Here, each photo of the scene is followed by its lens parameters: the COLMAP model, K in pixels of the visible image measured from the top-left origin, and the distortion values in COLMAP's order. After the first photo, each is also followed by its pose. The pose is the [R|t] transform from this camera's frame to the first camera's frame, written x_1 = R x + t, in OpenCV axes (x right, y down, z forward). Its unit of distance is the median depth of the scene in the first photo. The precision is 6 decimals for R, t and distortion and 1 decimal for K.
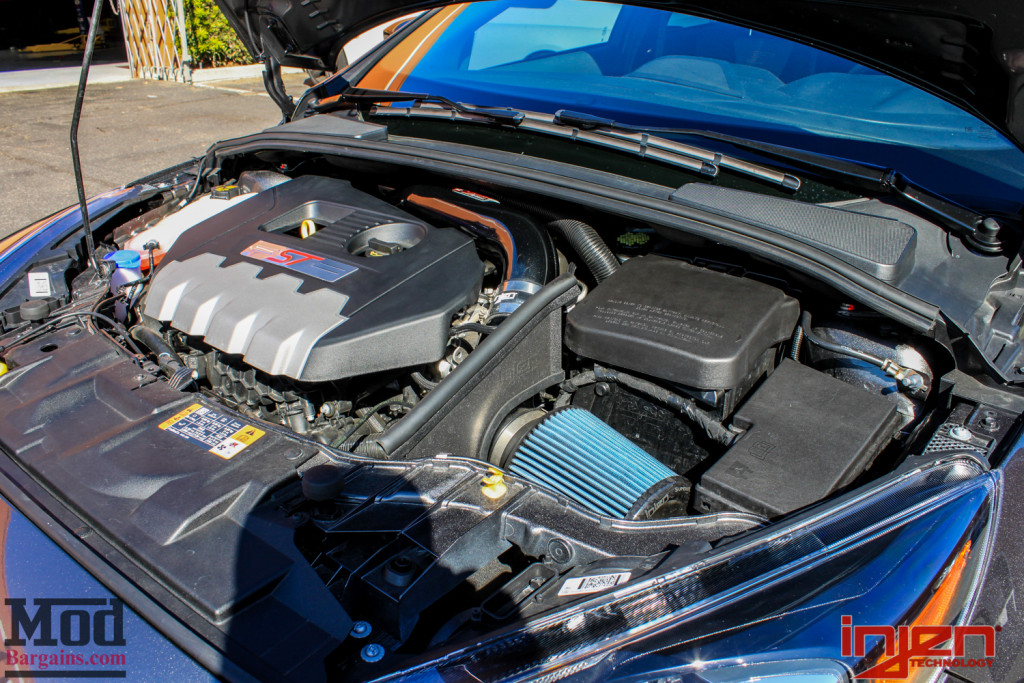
lens RADIAL K [[864.4, 0, 512.0], [0, 864.4, 341.5], [0, 0, 1]] dist [-0.152458, 0.127511]
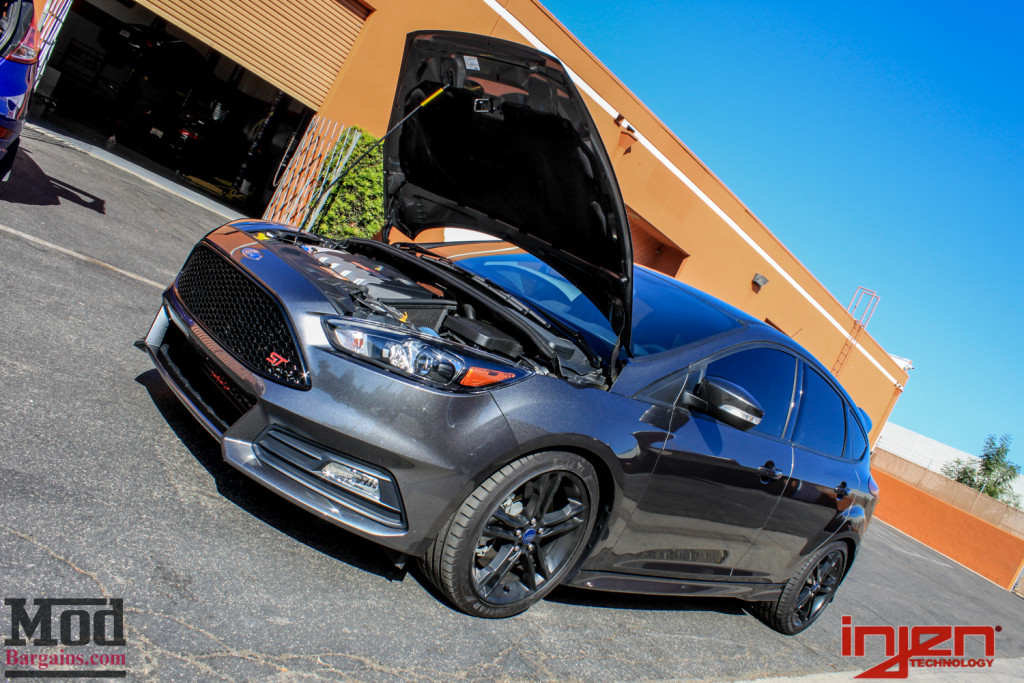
lens RADIAL K [[864.4, 0, 512.0], [0, 864.4, 341.5], [0, 0, 1]] dist [-0.152458, 0.127511]
pose [[0.888583, 0.453346, -0.069983, 0.269600], [-0.446985, 0.821441, -0.354173, 0.532116], [-0.103076, 0.345993, 0.932558, -0.929428]]
